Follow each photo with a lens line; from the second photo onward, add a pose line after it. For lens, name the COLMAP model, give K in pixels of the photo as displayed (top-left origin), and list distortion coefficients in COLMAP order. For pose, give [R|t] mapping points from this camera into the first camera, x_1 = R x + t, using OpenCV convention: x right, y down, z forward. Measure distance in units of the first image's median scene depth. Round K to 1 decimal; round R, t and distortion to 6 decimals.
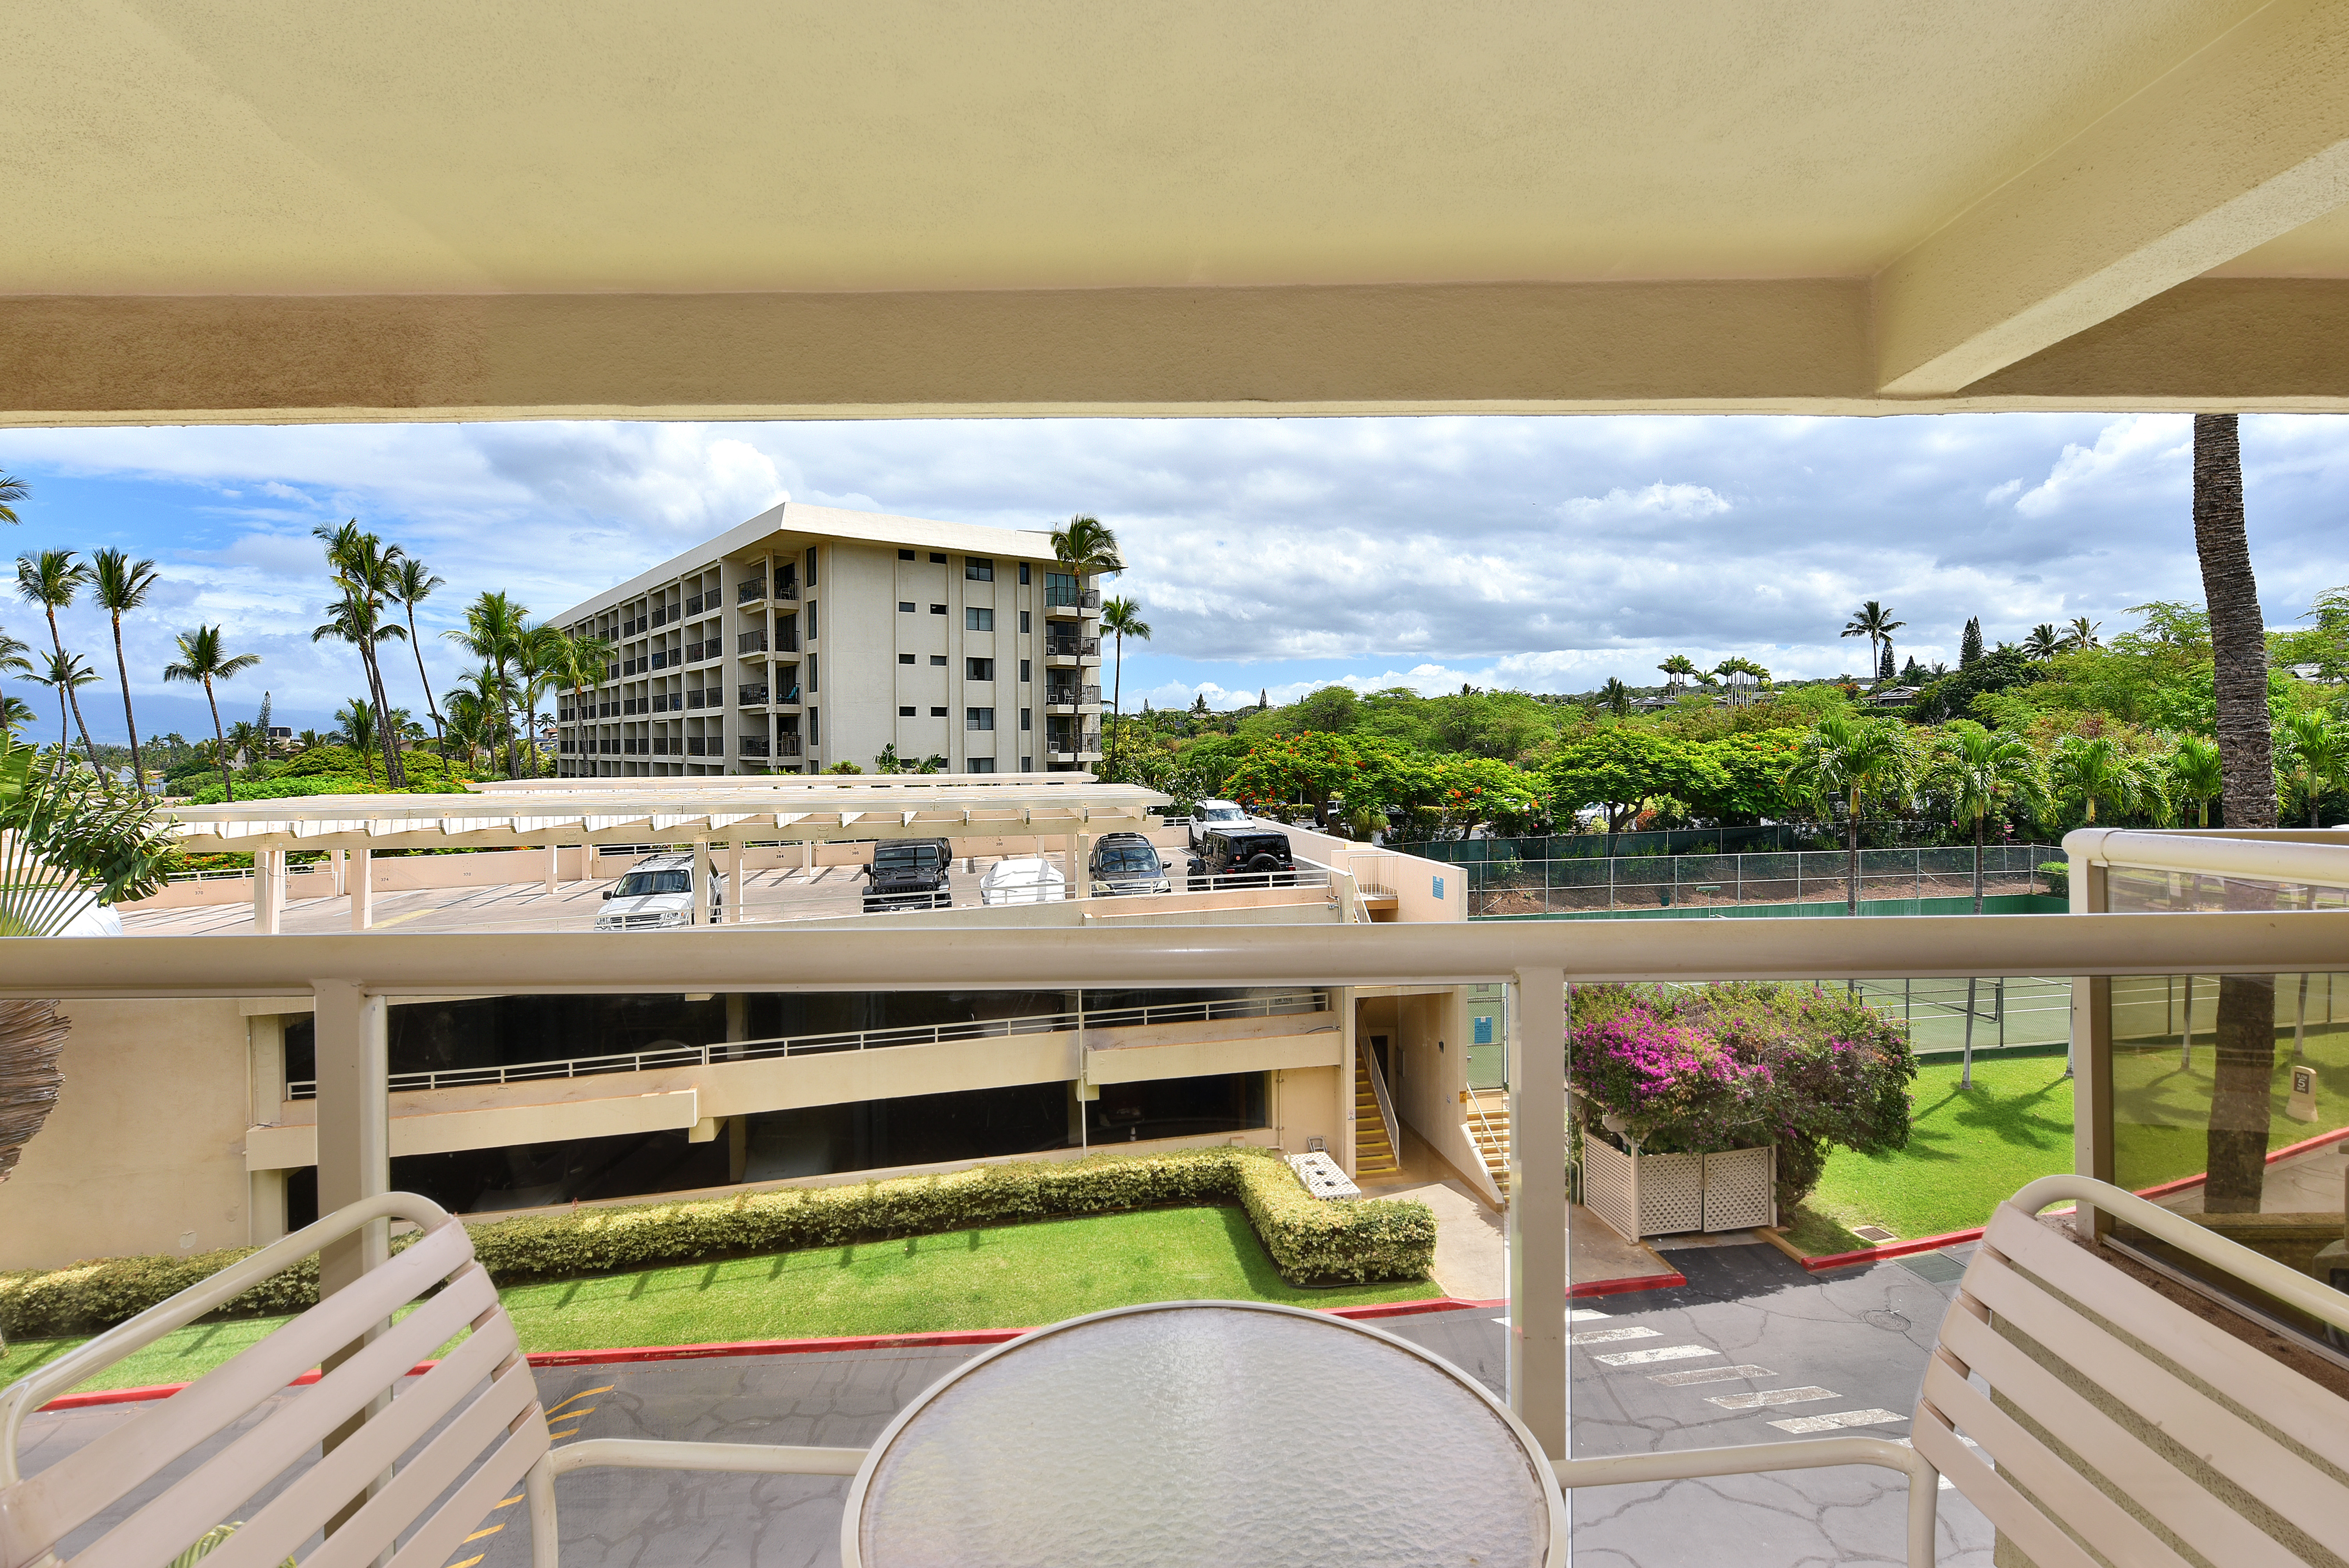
lens RADIAL K [[1199.0, 0, 1134.9], [0, 1199.0, 763.9], [0, 0, 1]] dist [-0.007496, -0.001066]
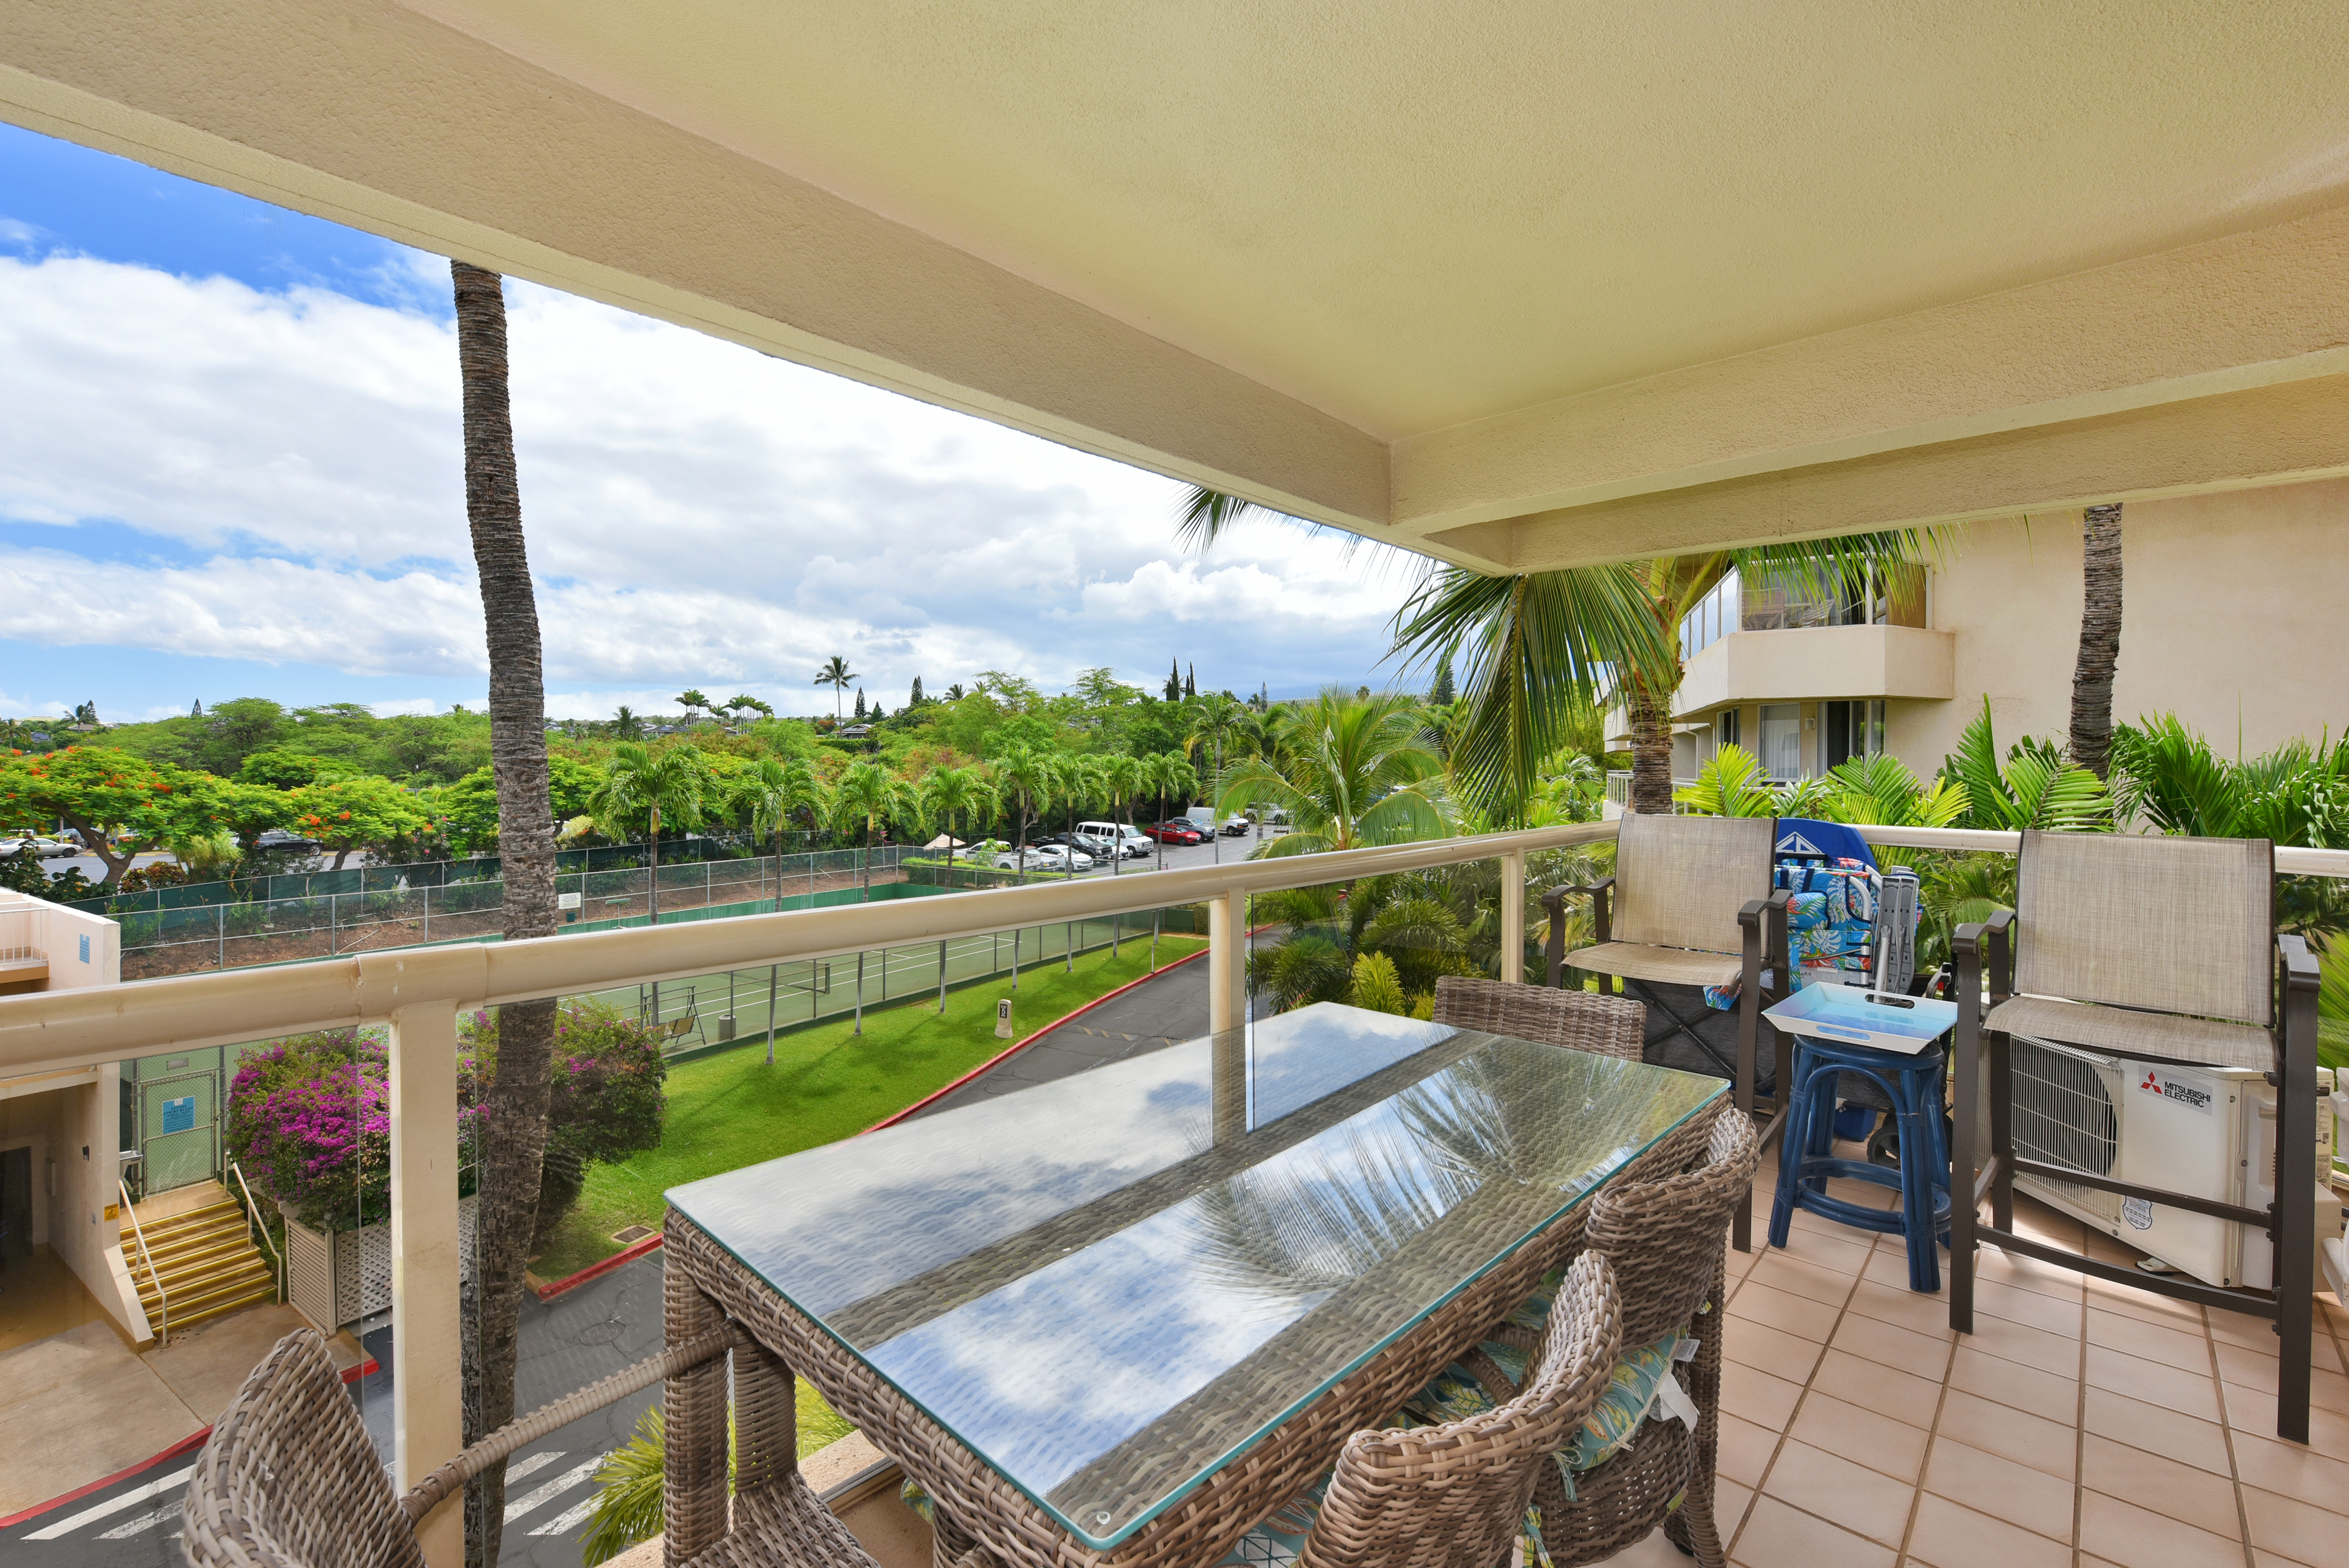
lens RADIAL K [[978.5, 0, 1148.2], [0, 978.5, 781.9], [0, 0, 1]] dist [-0.003193, 0.000214]
pose [[0.709788, -0.002320, 0.704411, 0.190931], [0.002963, 0.999996, 0.000308, -0.002085], [-0.704409, 0.001869, 0.709792, 0.039621]]
